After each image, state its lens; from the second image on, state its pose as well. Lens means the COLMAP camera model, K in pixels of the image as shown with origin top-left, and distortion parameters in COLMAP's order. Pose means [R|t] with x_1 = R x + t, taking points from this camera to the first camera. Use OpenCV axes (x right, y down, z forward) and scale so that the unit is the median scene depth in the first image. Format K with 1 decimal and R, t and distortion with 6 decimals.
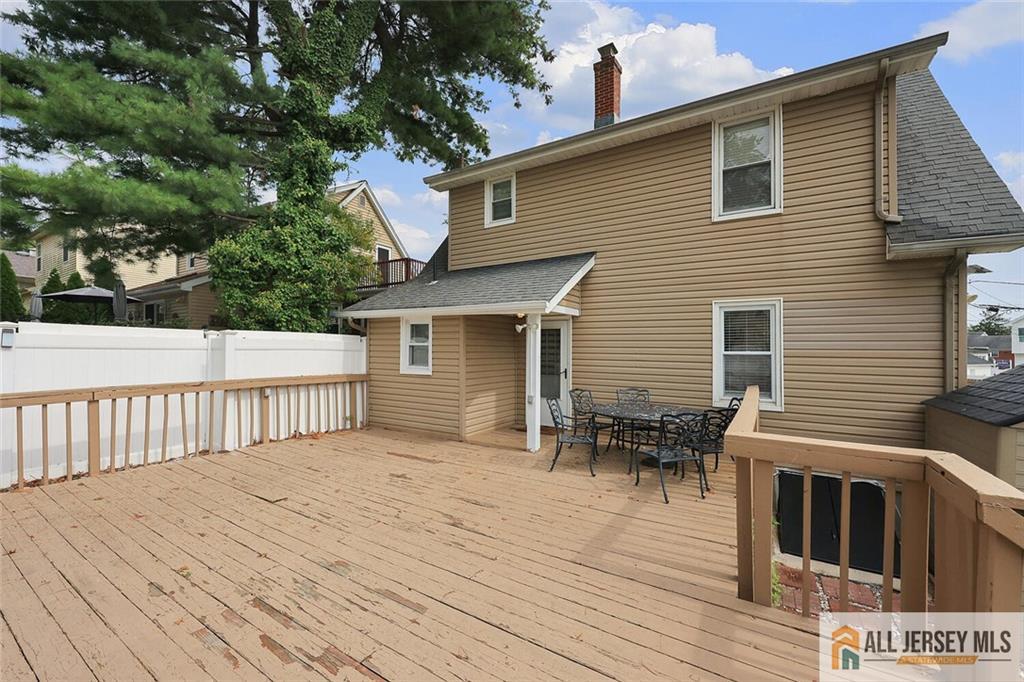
lens RADIAL K [[407.0, 0, 509.7], [0, 407.0, 344.7], [0, 0, 1]] dist [0.001984, -0.000182]
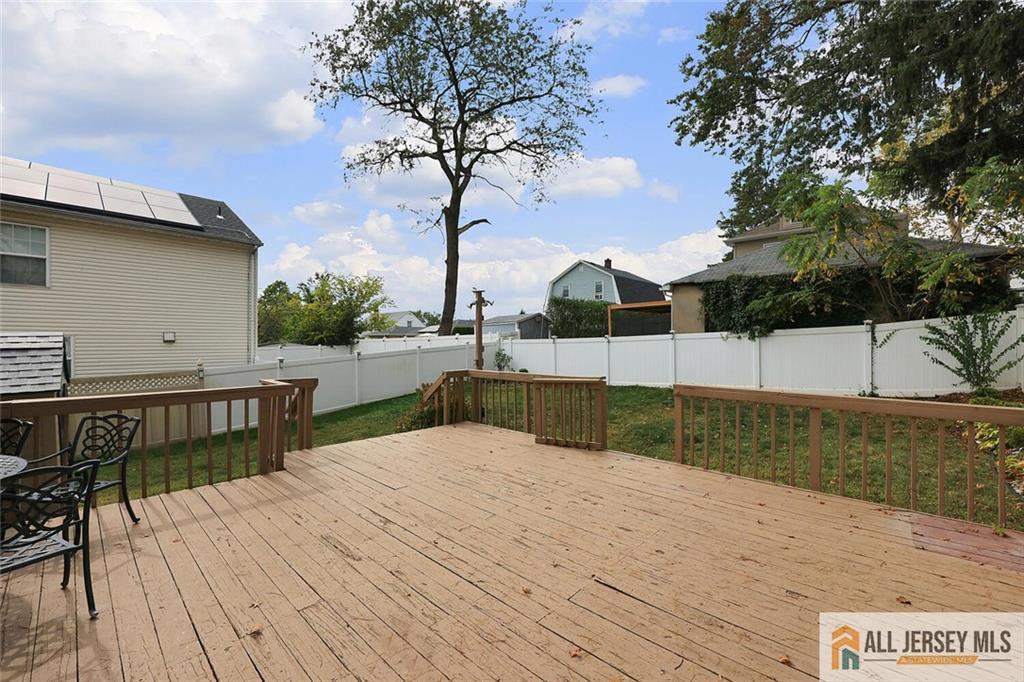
lens RADIAL K [[428.8, 0, 512.0], [0, 428.8, 341.0], [0, 0, 1]] dist [-0.007177, 0.000152]
pose [[-0.980154, -0.008989, 0.198033, -0.360202], [-0.010767, 0.999911, -0.007902, 0.003708], [-0.197944, -0.009878, -0.980163, 1.113177]]
